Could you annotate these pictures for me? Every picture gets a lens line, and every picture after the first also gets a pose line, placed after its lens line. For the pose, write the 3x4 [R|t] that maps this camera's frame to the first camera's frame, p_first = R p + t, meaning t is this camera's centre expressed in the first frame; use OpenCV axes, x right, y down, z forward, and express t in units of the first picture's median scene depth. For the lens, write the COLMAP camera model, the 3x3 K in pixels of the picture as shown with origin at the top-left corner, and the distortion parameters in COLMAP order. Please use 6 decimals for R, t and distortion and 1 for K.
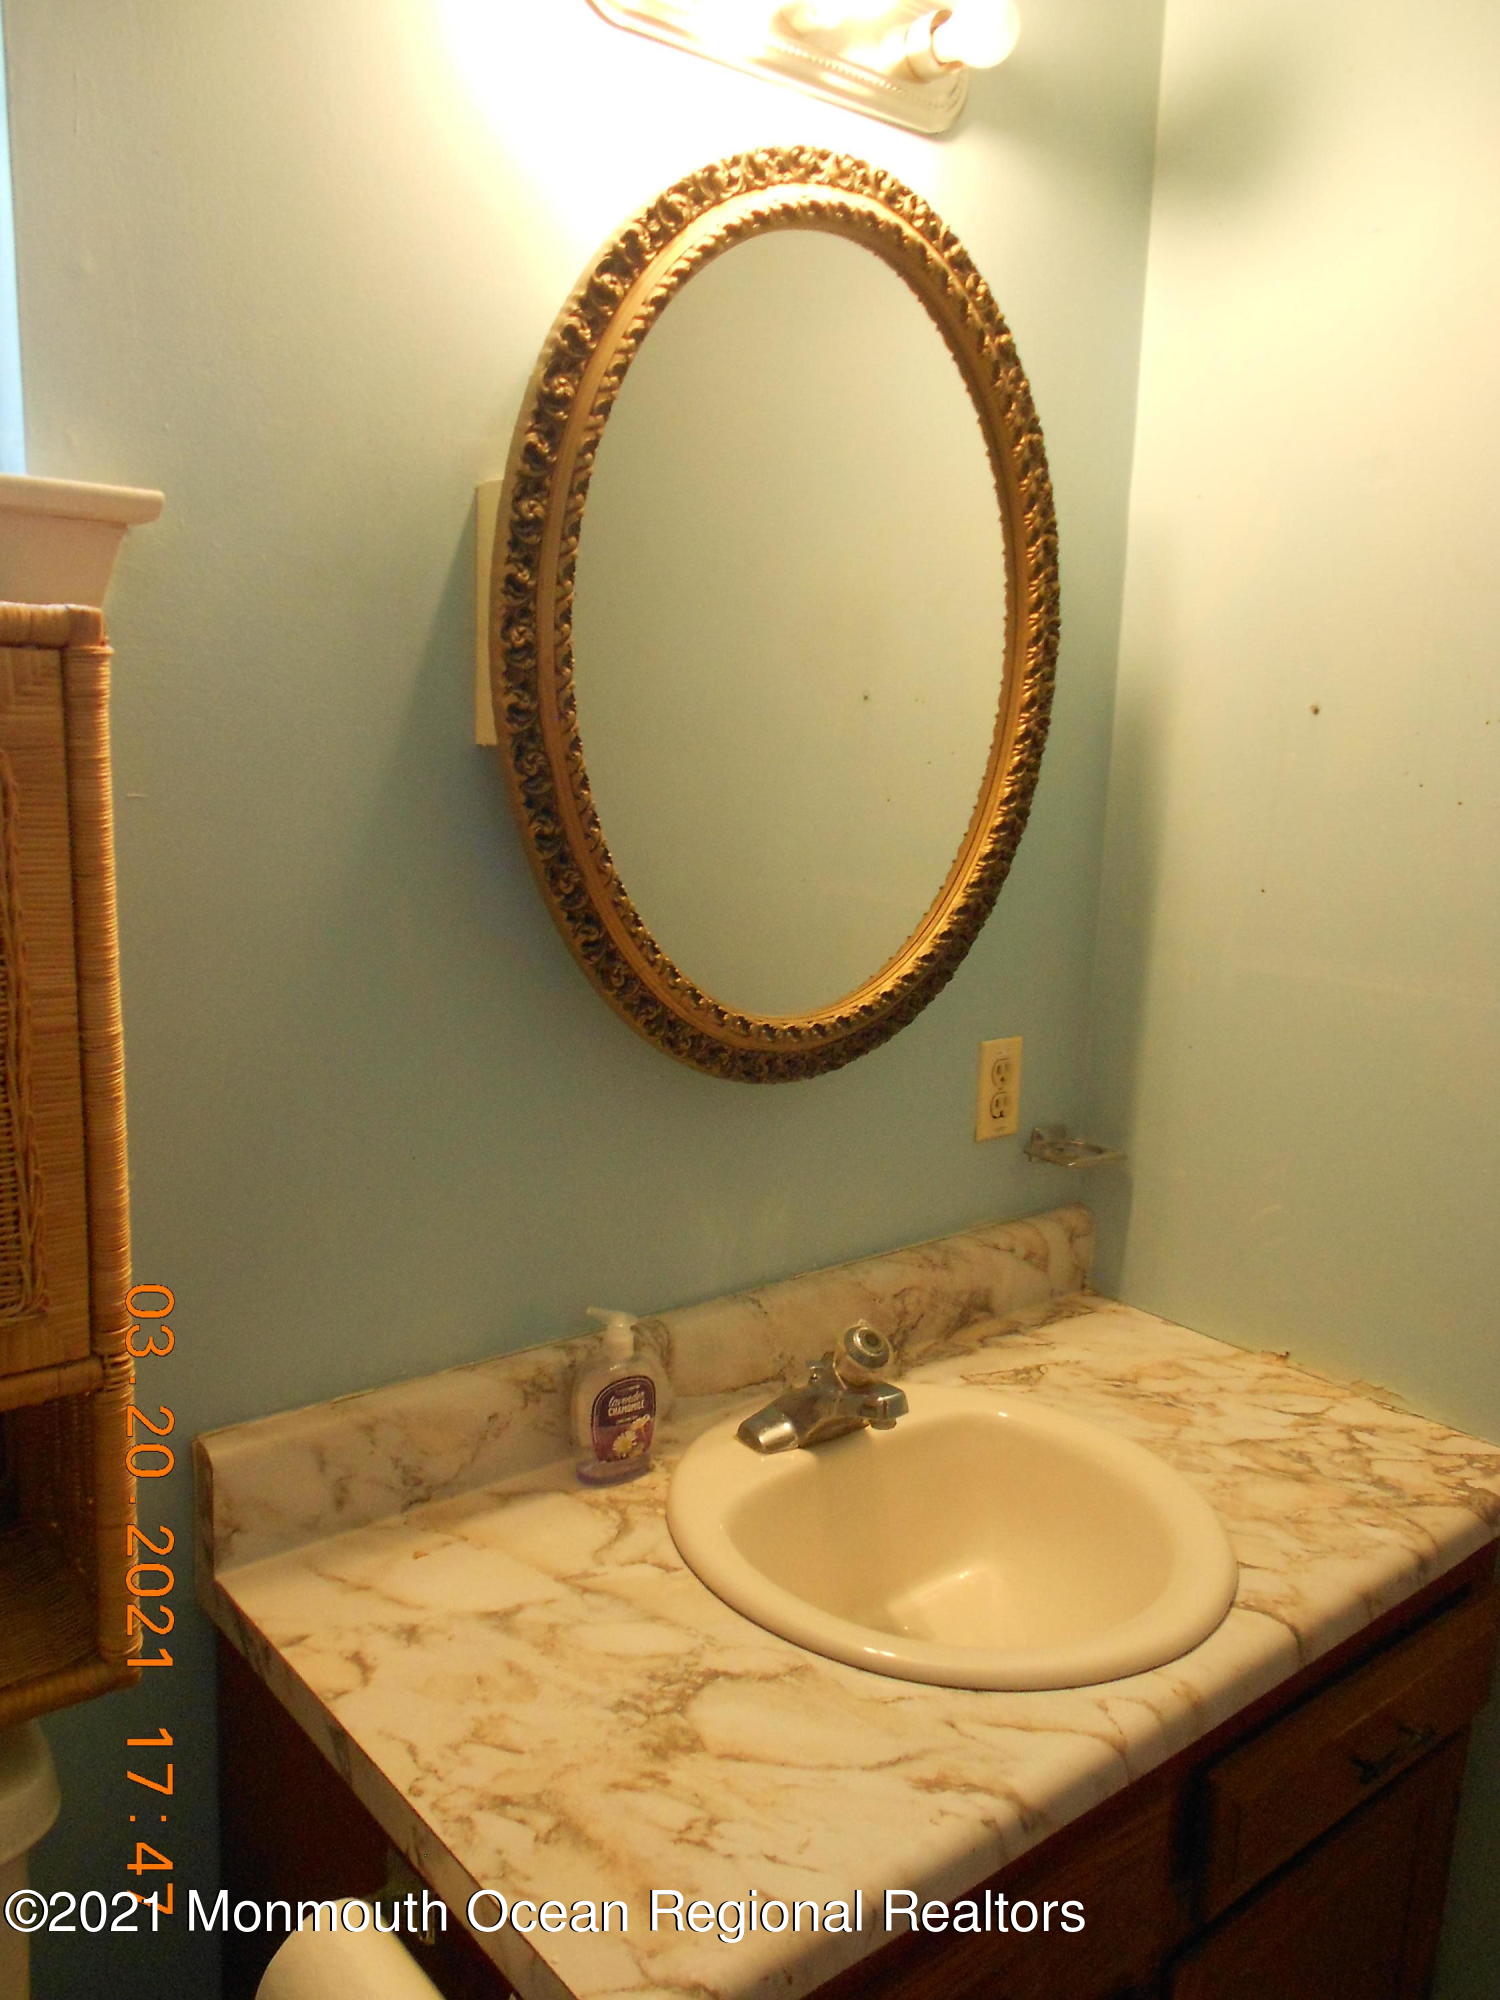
lens RADIAL K [[1569.8, 0, 751.4], [0, 1569.8, 997.3], [0, 0, 1]] dist [0.039575, -0.003617]
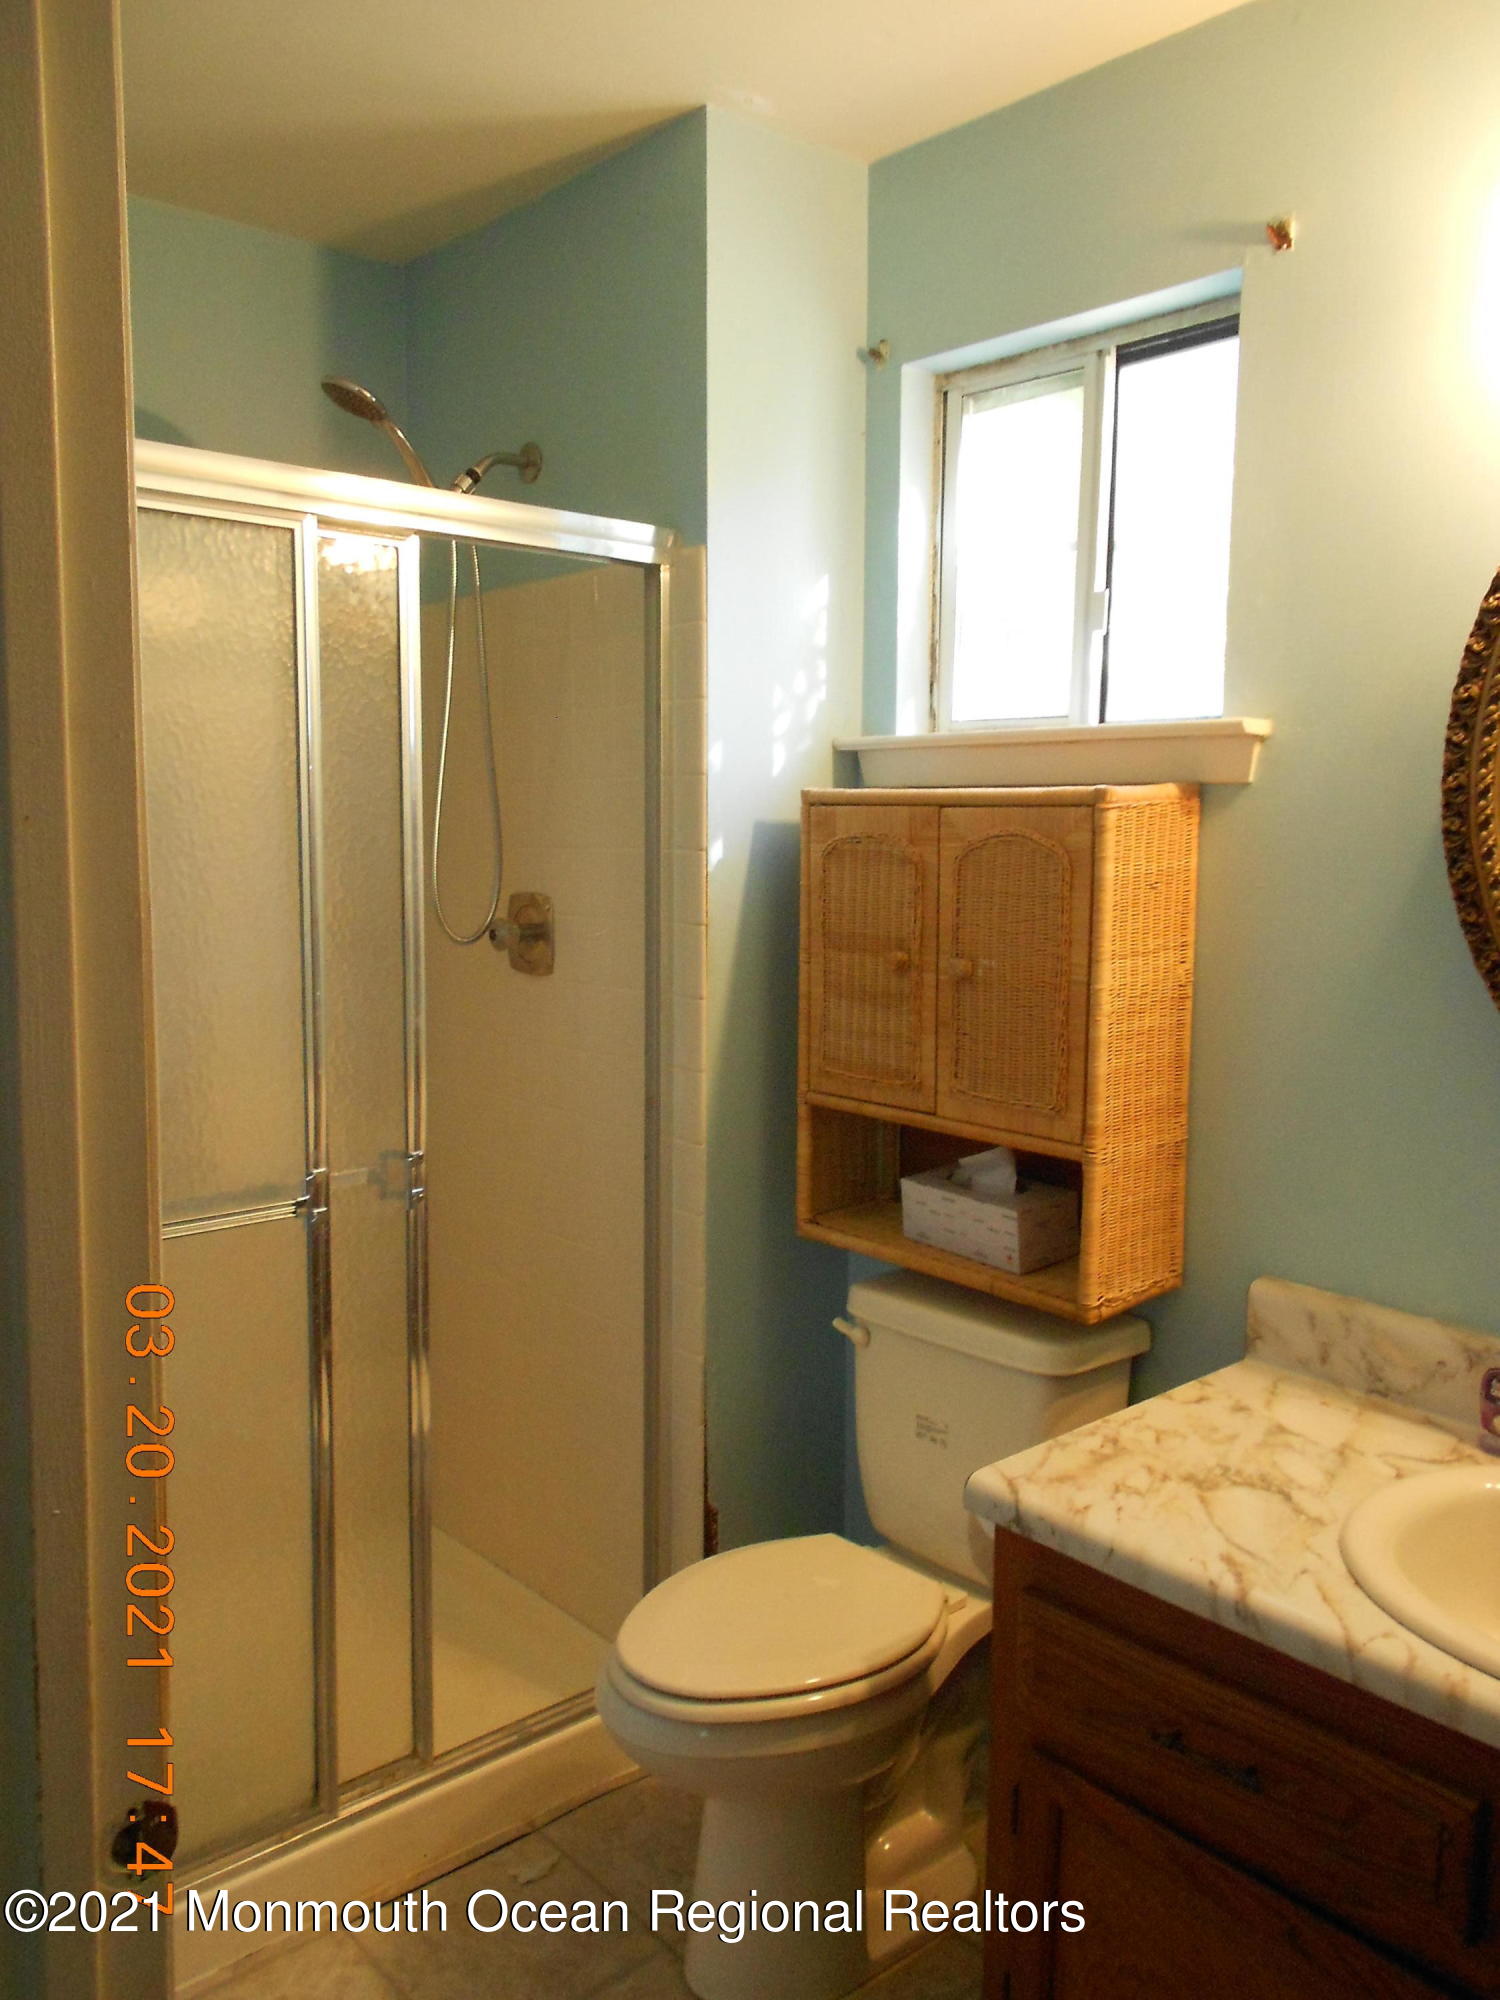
lens RADIAL K [[1569.8, 0, 749.4], [0, 1569.8, 998.6], [0, 0, 1]] dist [0.039575, -0.003617]
pose [[0.033692, 0.071299, -0.996886, 1.335111], [-0.194714, 0.978807, 0.063425, -0.004619], [0.980281, 0.191971, 0.046861, 0.371708]]
